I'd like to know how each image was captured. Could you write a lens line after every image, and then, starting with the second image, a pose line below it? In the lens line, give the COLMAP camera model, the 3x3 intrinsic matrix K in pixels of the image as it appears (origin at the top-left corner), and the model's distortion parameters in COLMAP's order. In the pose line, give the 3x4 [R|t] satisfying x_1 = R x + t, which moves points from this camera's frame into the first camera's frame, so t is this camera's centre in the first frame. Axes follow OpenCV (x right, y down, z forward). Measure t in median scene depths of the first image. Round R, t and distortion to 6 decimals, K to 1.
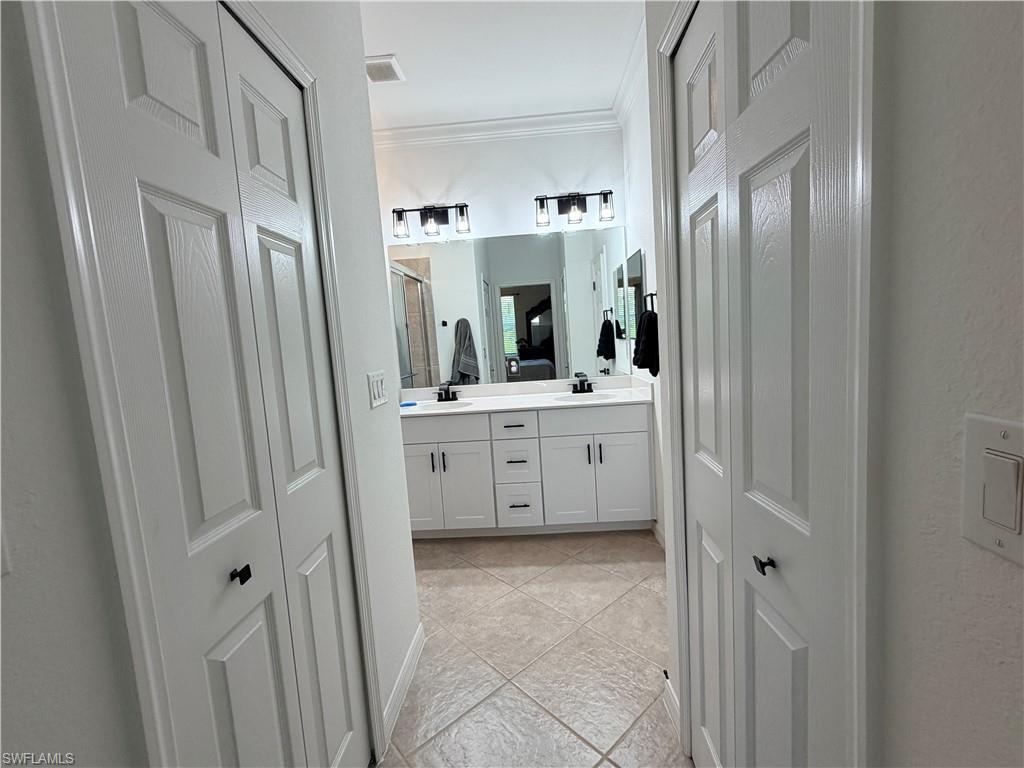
lens RADIAL K [[449.6, 0, 512.0], [0, 449.6, 384.0], [0, 0, 1]] dist [-0.000480, -0.000061]
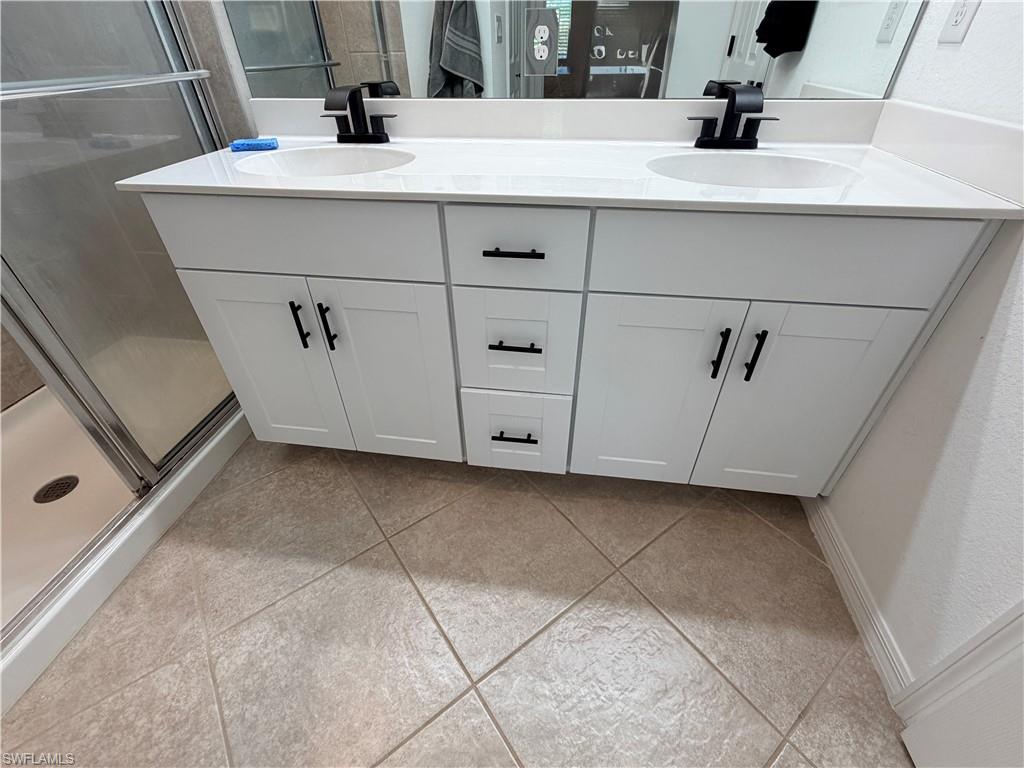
lens RADIAL K [[449.6, 0, 512.0], [0, 449.6, 384.0], [0, 0, 1]] dist [-0.000480, -0.000061]
pose [[0.993737, 0.104057, -0.040733, 0.025786], [-0.067168, 0.847535, 0.526472, 0.002047], [0.089305, -0.520439, 0.849216, 0.659327]]
